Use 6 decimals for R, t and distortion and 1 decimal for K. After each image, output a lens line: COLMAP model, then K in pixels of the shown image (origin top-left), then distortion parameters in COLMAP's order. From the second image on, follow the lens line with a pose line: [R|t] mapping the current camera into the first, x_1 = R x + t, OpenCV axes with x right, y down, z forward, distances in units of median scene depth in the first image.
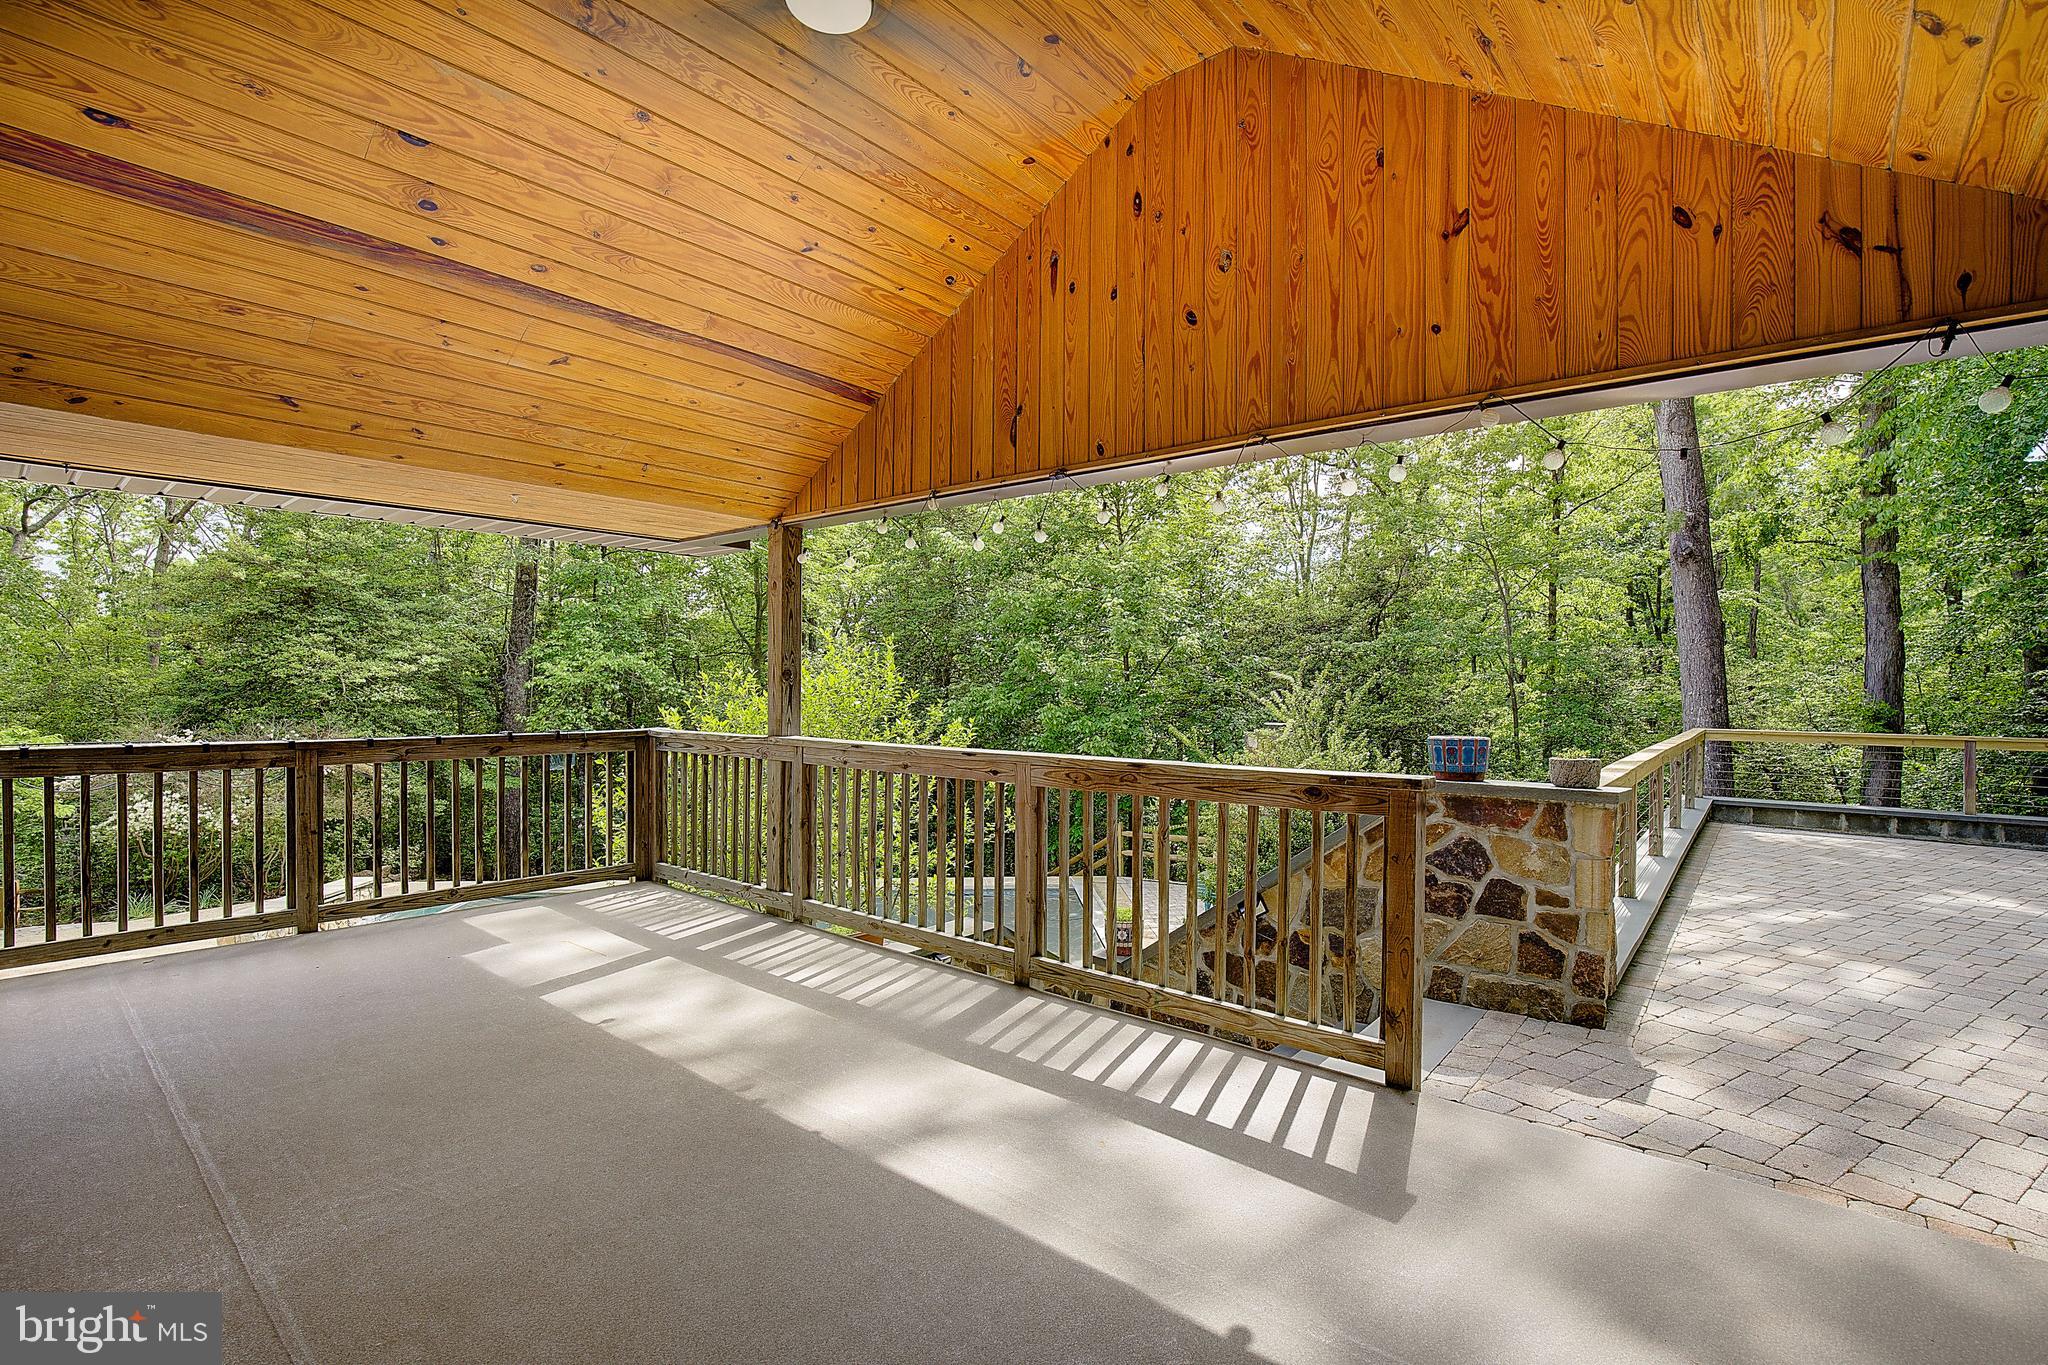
lens RADIAL K [[942.3, 0, 1036.5], [0, 942.3, 694.0], [0, 0, 1]] dist [-0.023167, 0.001077]
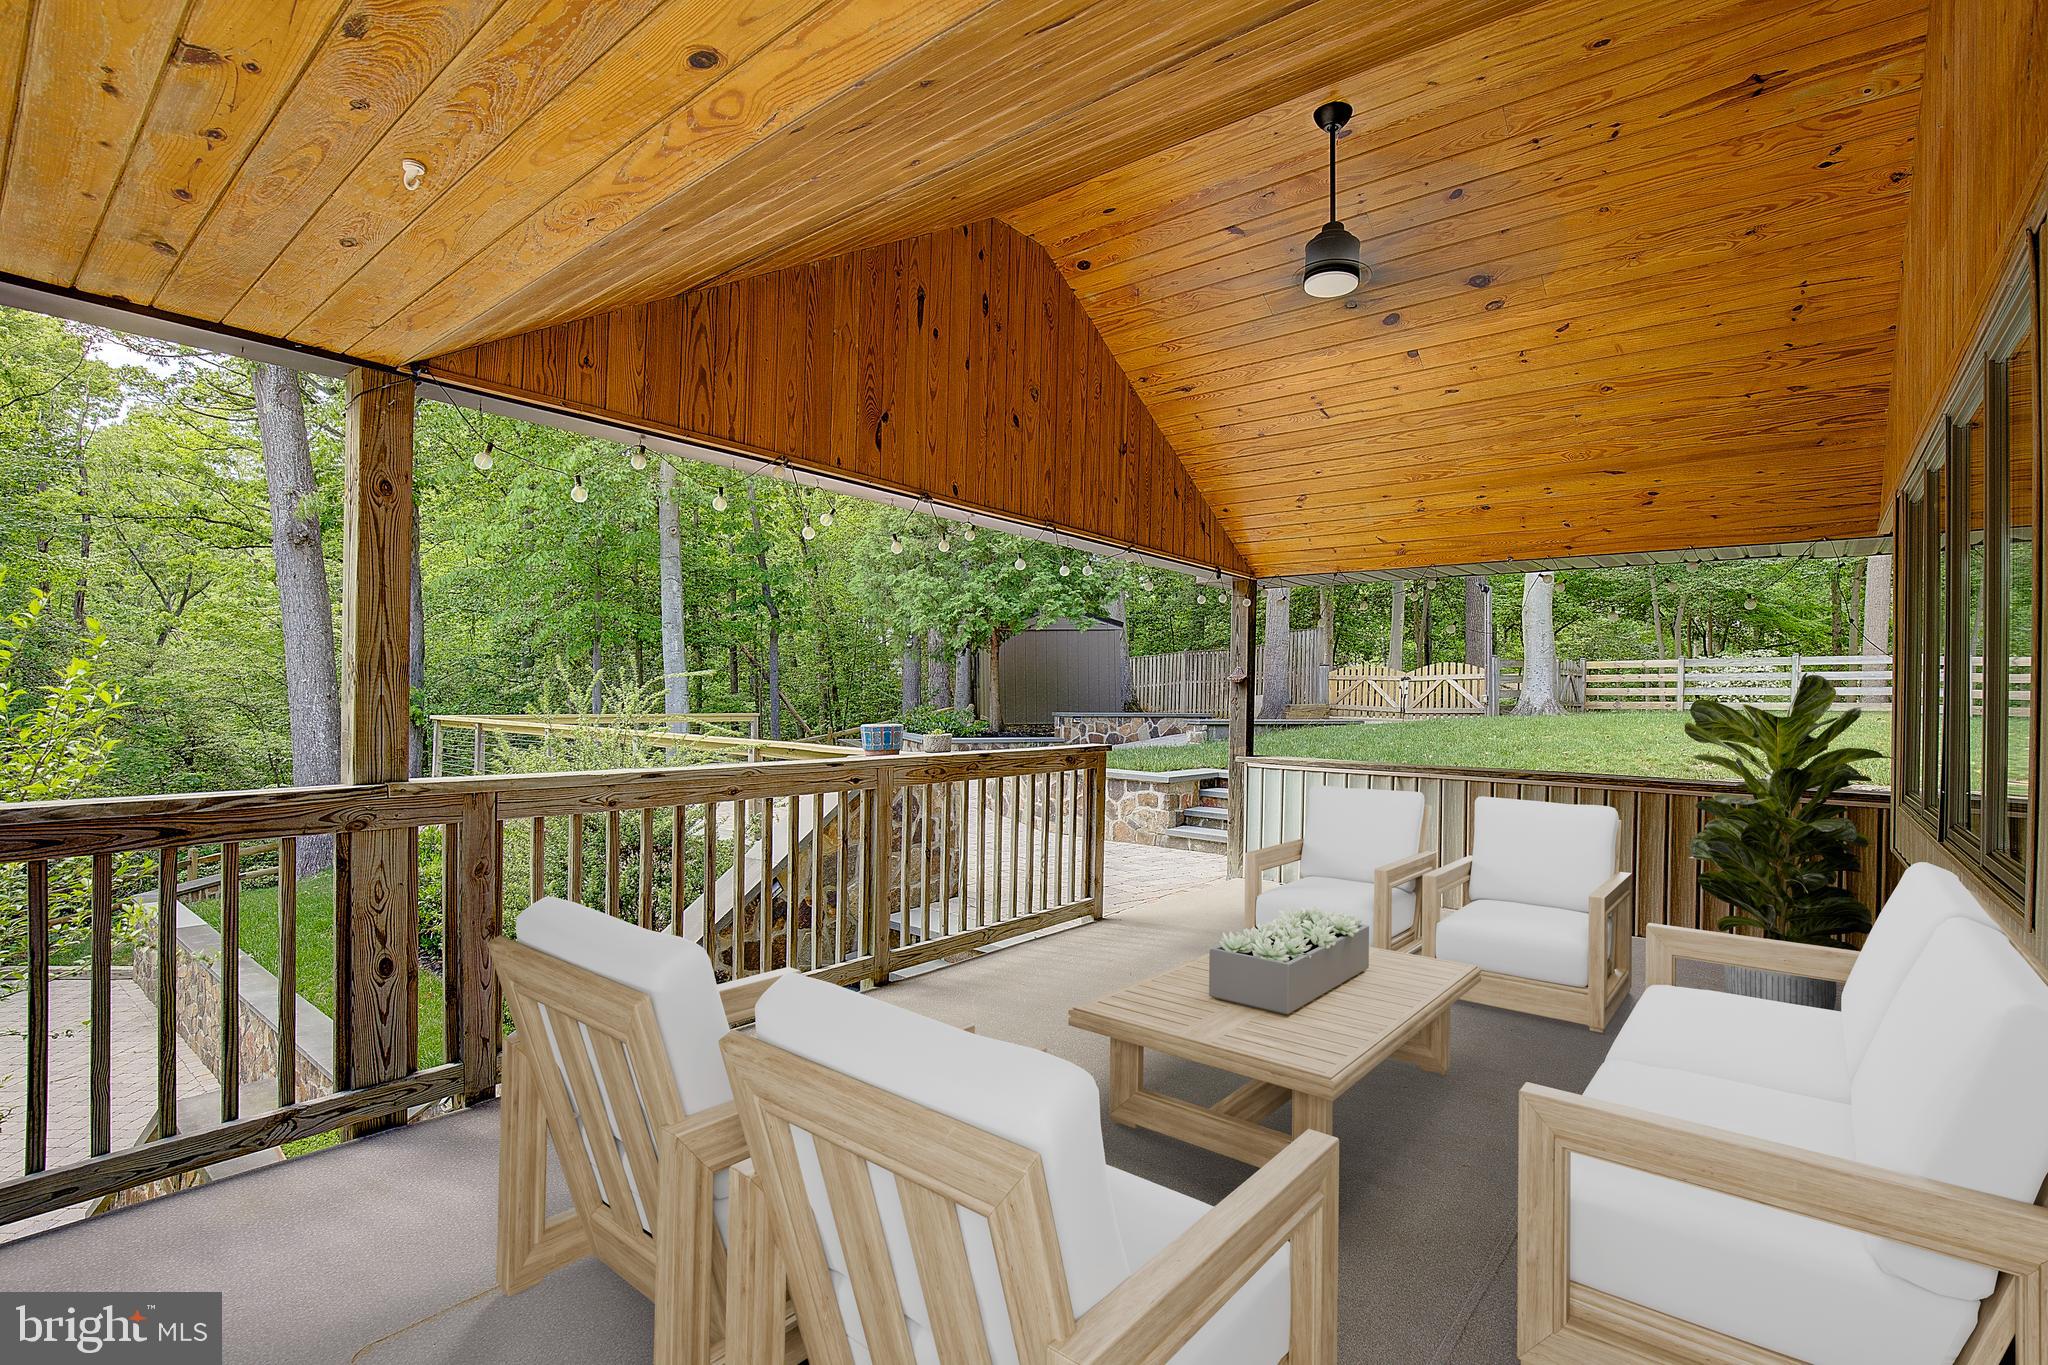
lens RADIAL K [[942.3, 0, 1037.1], [0, 942.3, 689.1], [0, 0, 1]] dist [-0.023167, 0.001077]
pose [[-0.007572, -0.002019, 0.999969, -1.043001], [-0.014481, 0.999893, 0.001909, -0.014932], [-0.999866, -0.014466, -0.007600, 0.855029]]
